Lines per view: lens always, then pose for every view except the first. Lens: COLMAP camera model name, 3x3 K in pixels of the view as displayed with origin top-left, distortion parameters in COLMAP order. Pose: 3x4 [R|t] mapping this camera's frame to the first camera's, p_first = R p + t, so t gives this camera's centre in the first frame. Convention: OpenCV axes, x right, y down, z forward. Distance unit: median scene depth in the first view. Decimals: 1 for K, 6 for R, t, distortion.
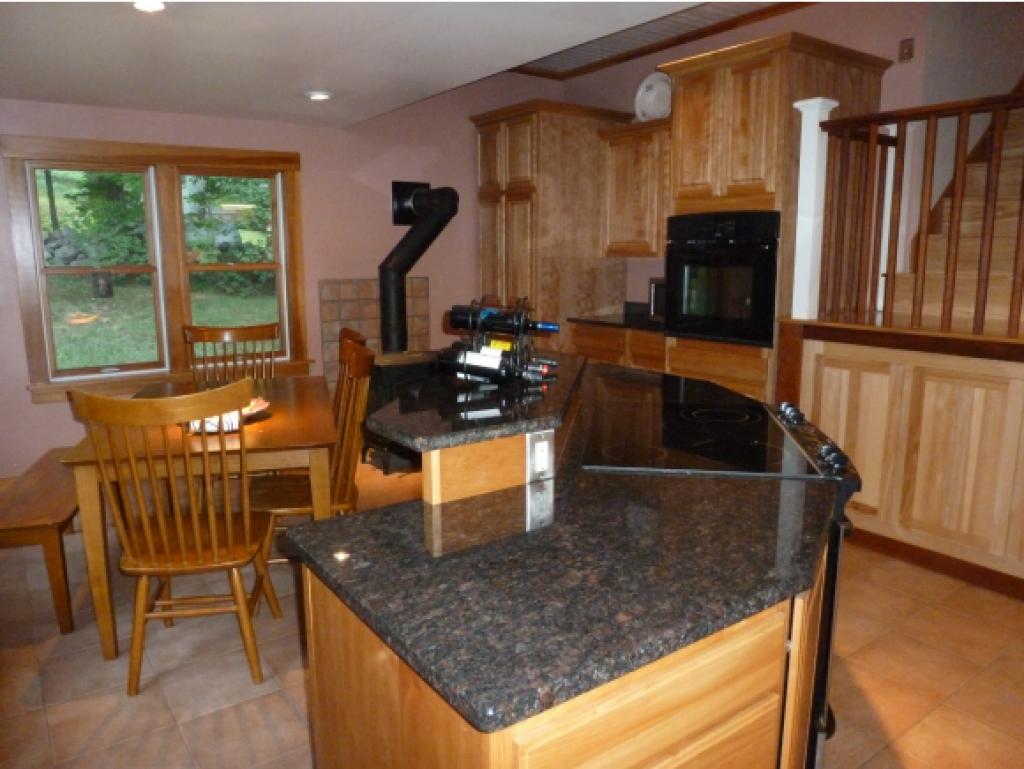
lens RADIAL K [[736.3, 0, 512.0], [0, 736.3, 384.5], [0, 0, 1]] dist [-0.072387, 0.035272]
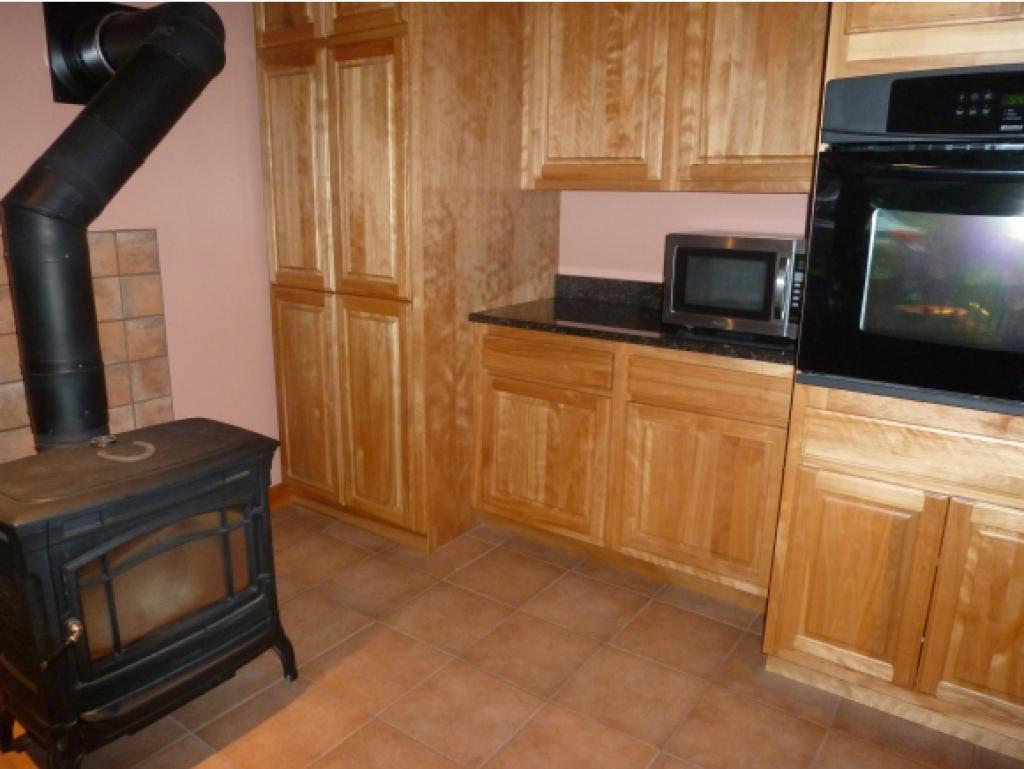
lens RADIAL K [[736.3, 0, 512.0], [0, 736.3, 384.5], [0, 0, 1]] dist [-0.072387, 0.035272]
pose [[0.945066, -0.065882, 0.320171, -0.057789], [0.042806, 0.995987, 0.078592, -0.080813], [-0.324064, -0.060570, 0.944094, 0.526592]]
